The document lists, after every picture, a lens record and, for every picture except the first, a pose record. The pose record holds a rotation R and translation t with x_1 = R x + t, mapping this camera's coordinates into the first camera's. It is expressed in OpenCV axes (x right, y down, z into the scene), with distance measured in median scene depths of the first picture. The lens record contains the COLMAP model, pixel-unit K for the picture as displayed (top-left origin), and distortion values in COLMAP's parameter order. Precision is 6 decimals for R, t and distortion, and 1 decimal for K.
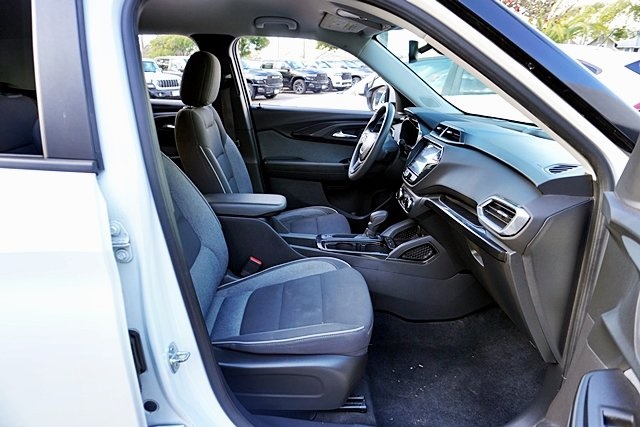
lens RADIAL K [[432.9, 0, 320.0], [0, 432.9, 213.5], [0, 0, 1]] dist [-0.044469, 0.041318]
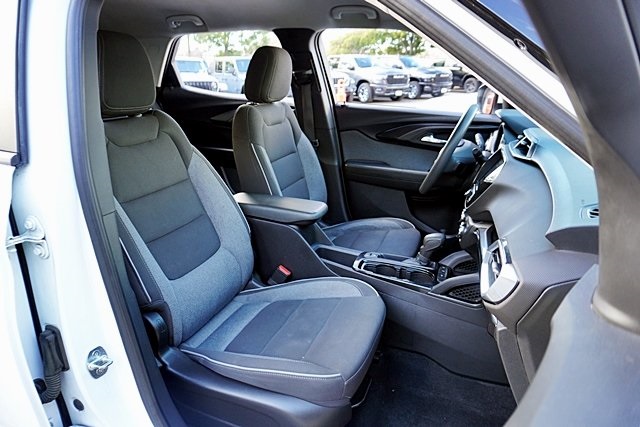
lens RADIAL K [[432.9, 0, 320.0], [0, 432.9, 213.5], [0, 0, 1]] dist [-0.044469, 0.041318]
pose [[0.923437, 0.110442, -0.367514, 0.199351], [-0.109292, 0.993720, 0.024010, -0.034099], [0.367858, 0.017994, 0.929708, 0.131292]]
